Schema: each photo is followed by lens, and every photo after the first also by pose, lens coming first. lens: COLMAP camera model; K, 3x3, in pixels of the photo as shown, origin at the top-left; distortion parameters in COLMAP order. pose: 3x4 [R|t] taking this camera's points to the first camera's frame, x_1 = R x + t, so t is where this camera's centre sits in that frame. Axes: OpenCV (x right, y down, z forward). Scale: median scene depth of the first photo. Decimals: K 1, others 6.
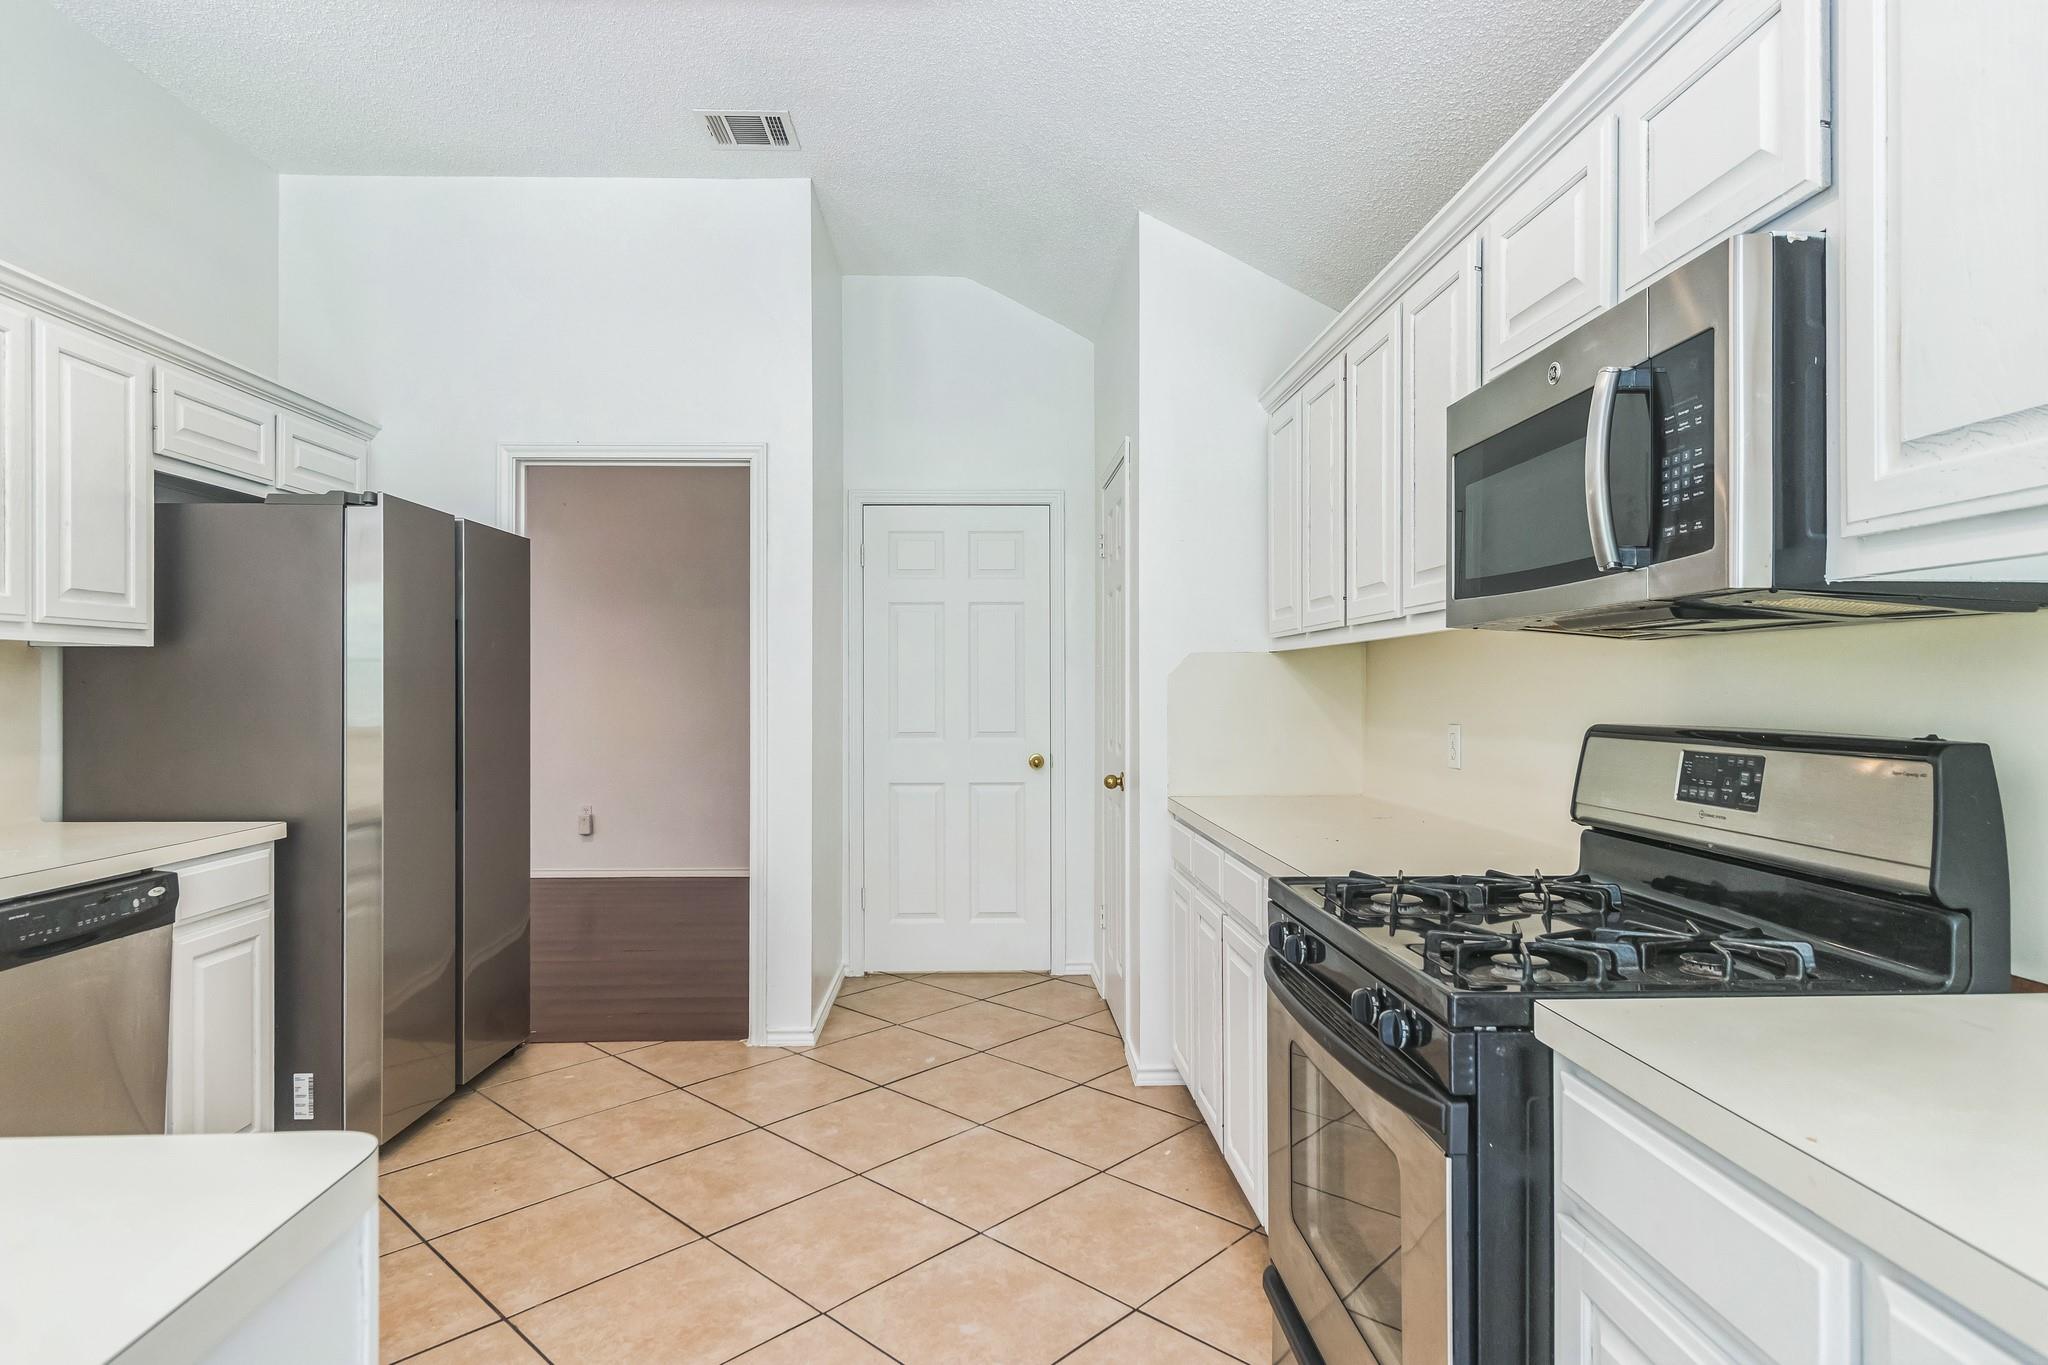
lens RADIAL K [[1103.3, 0, 1024.0], [0, 1103.3, 682.5], [0, 0, 1]] dist [0.001177, 0.000388]
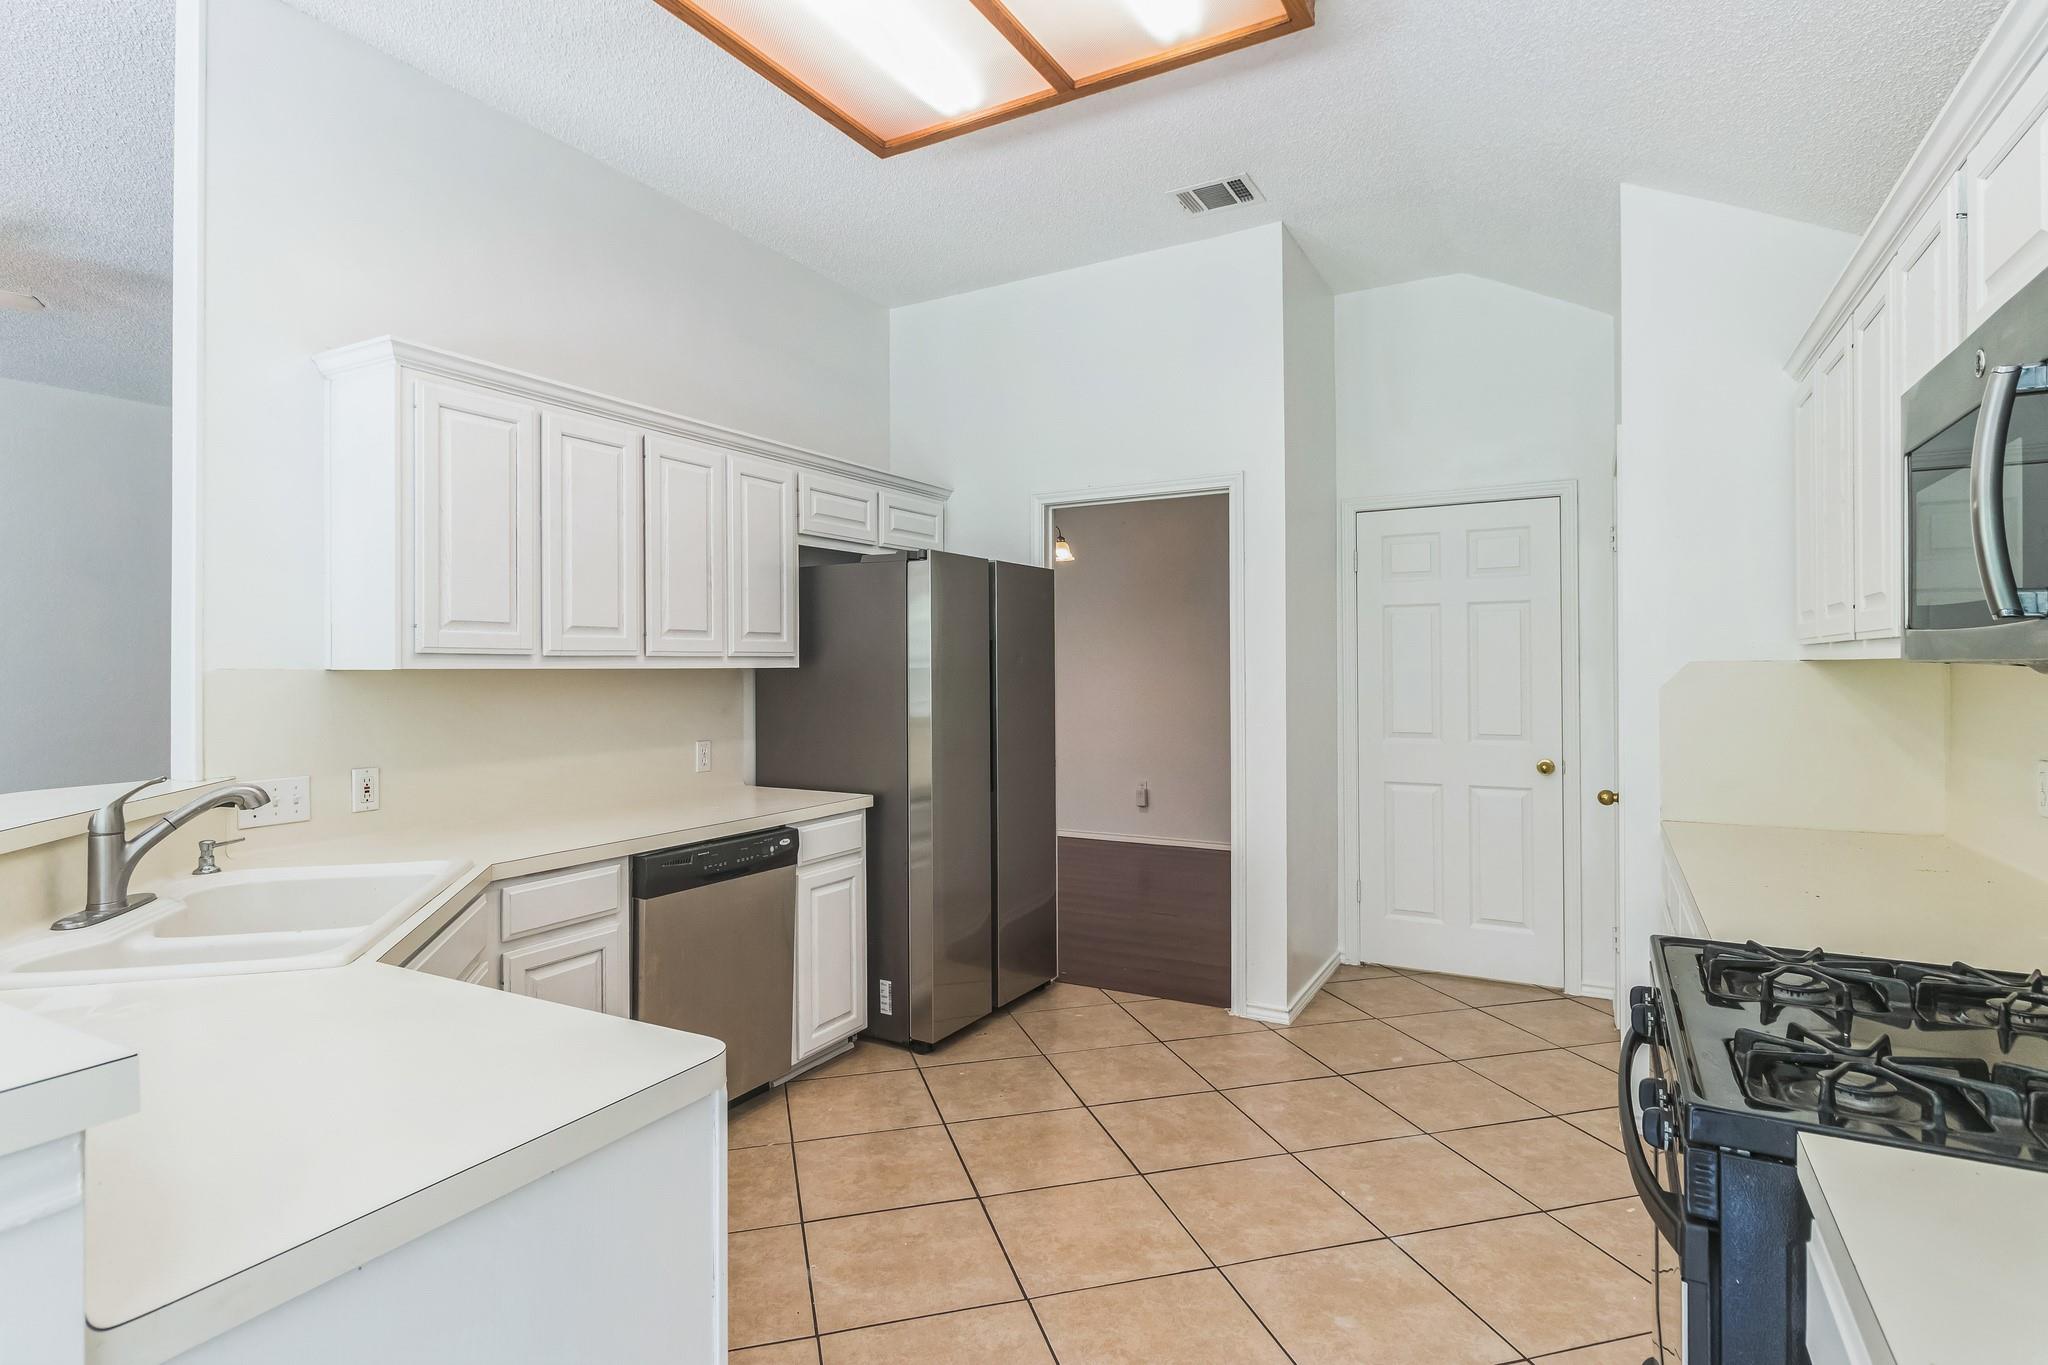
lens RADIAL K [[1045.4, 0, 1019.4], [0, 1045.4, 662.9], [0, 0, 1]] dist [0.001061, -0.000138]
pose [[0.853277, -0.004106, -0.521441, 0.155394], [0.005958, 0.999980, 0.001876, -0.037017], [0.521423, -0.004707, 0.853285, -0.010578]]
